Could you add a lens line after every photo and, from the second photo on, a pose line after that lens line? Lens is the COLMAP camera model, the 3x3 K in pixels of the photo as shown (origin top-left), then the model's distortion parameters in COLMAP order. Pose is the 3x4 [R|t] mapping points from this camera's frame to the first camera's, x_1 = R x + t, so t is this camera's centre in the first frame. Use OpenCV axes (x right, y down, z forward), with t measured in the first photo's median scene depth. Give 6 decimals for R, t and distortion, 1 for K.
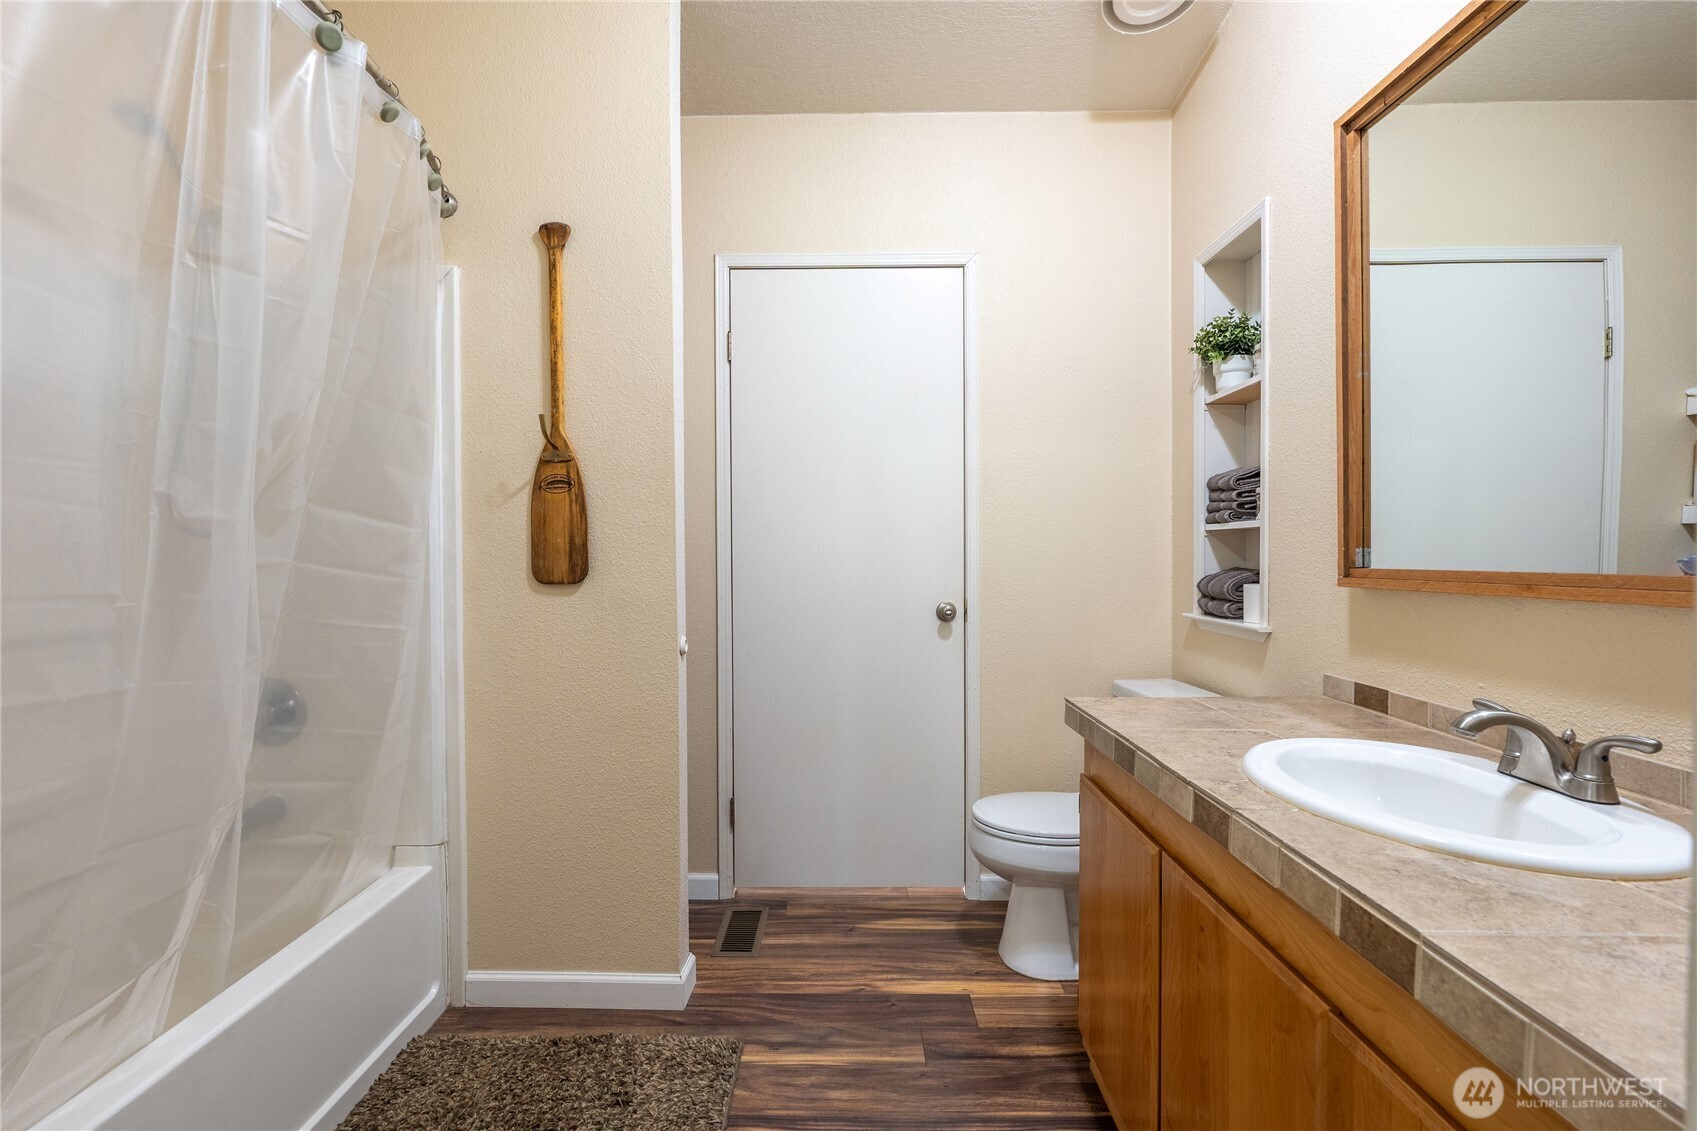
lens RADIAL K [[752.7, 0, 844.6], [0, 752.7, 563.3], [0, 0, 1]] dist [-0.006748, 0.000832]
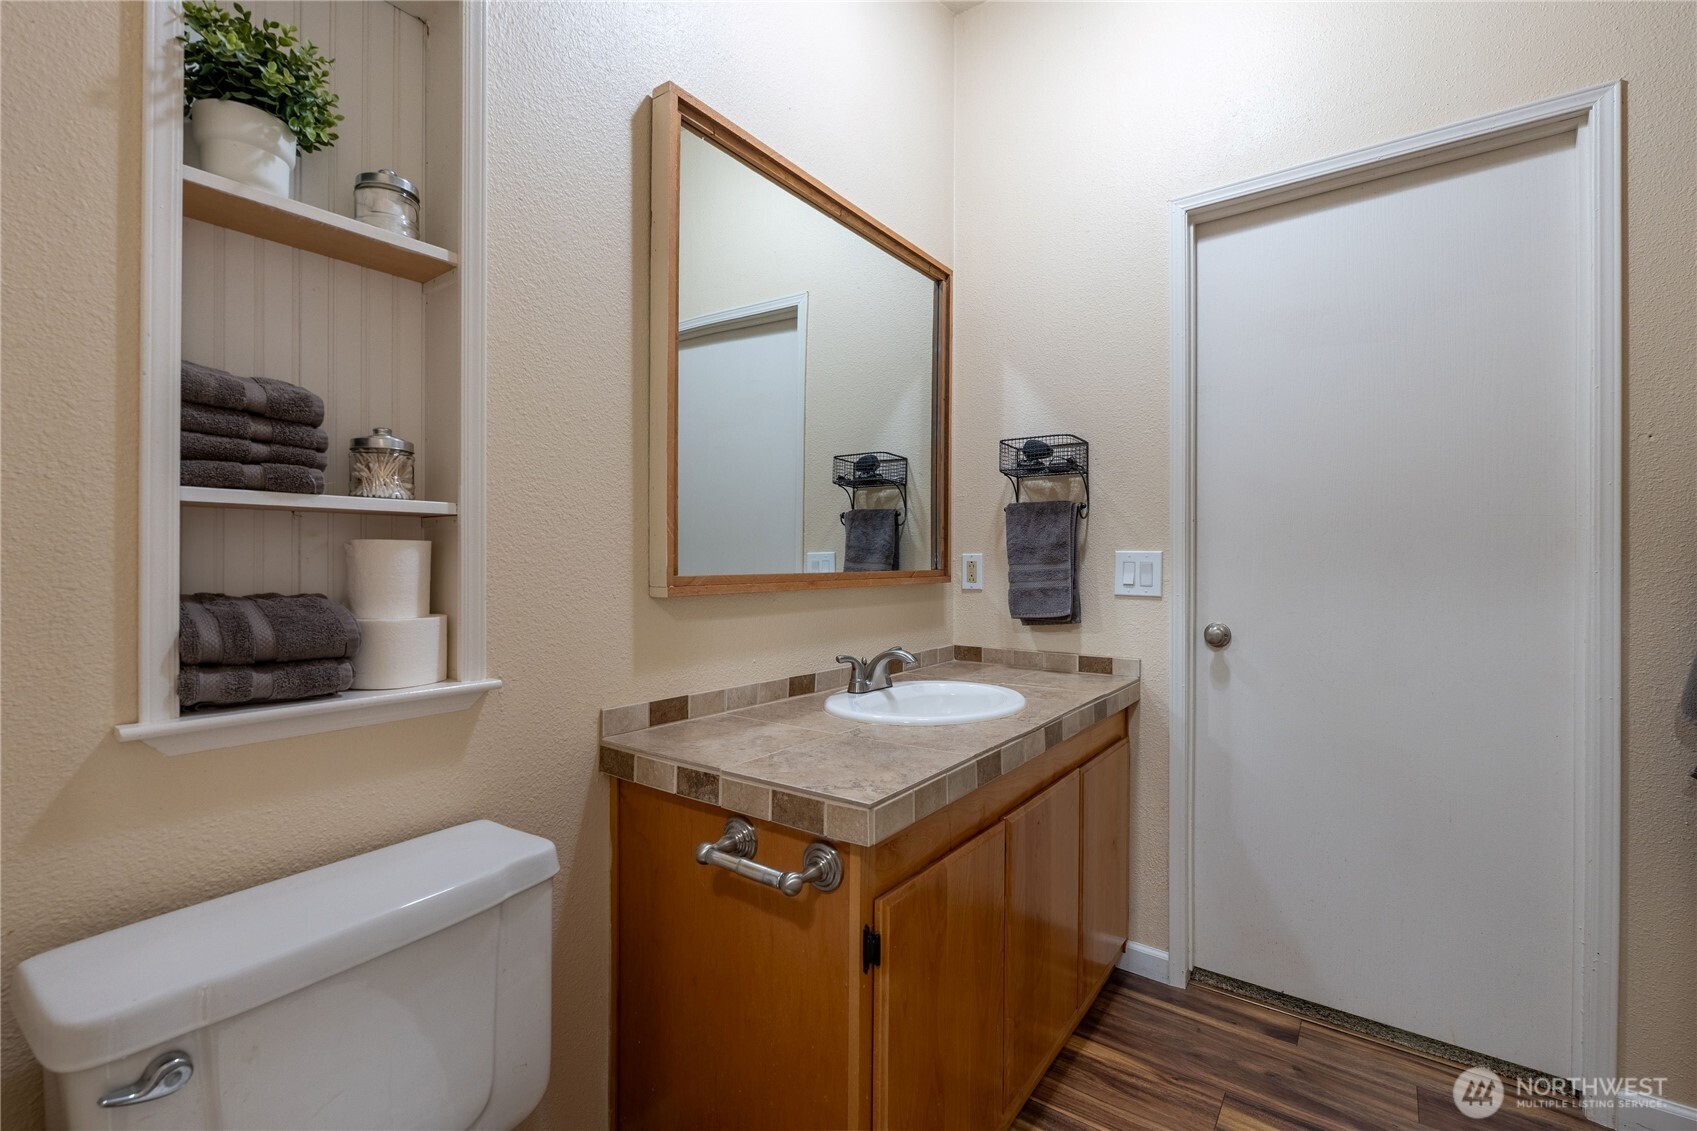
lens RADIAL K [[752.7, 0, 844.6], [0, 752.7, 563.3], [0, 0, 1]] dist [-0.006748, 0.000832]
pose [[-0.813543, 0.003592, 0.581493, -0.042490], [0.009994, 0.999920, 0.007805, -0.014695], [-0.581418, 0.012161, -0.813514, 1.605222]]
